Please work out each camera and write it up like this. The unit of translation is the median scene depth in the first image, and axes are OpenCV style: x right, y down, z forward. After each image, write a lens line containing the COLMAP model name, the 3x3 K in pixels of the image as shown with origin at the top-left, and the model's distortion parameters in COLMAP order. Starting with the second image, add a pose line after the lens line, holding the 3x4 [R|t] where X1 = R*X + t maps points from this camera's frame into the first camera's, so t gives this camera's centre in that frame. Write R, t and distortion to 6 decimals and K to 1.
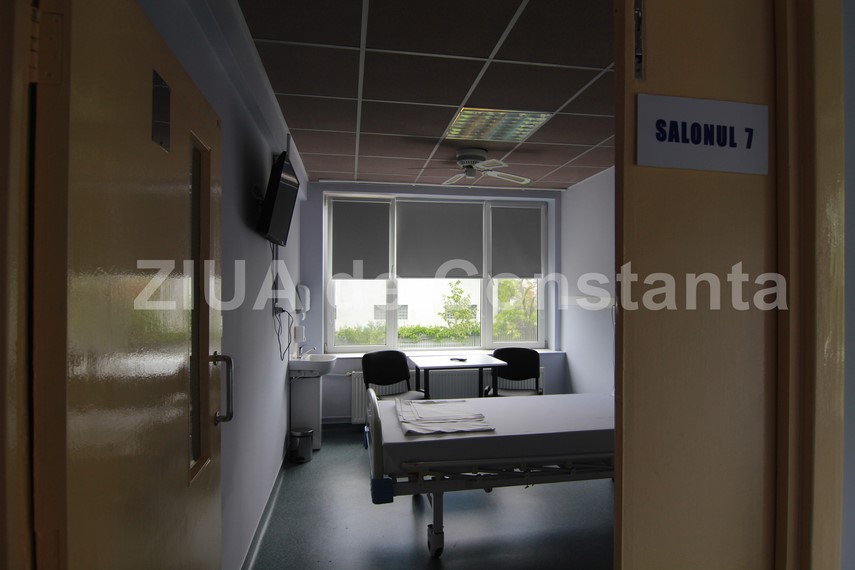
lens RADIAL K [[500.0, 0, 427.5], [0, 500.0, 285.0], [0, 0, 1]] dist [-0.083923, -0.000404]
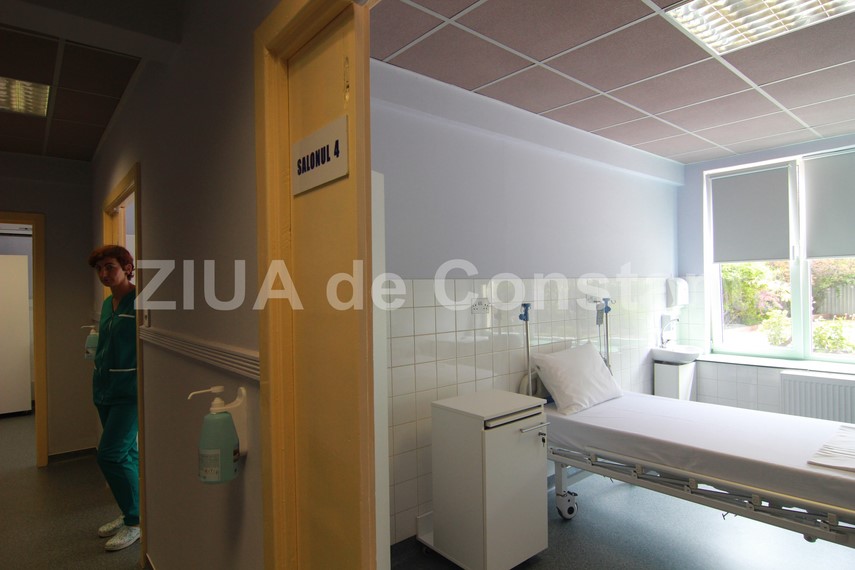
lens RADIAL K [[486.8, 0, 427.5], [0, 486.8, 285.0], [0, 0, 1]] dist [-0.002690, -0.000453]
pose [[0.515126, -0.025582, -0.856732, 1.895691], [0.038855, 0.999224, -0.006474, 0.060633], [0.856233, -0.029954, 0.515720, 0.552815]]
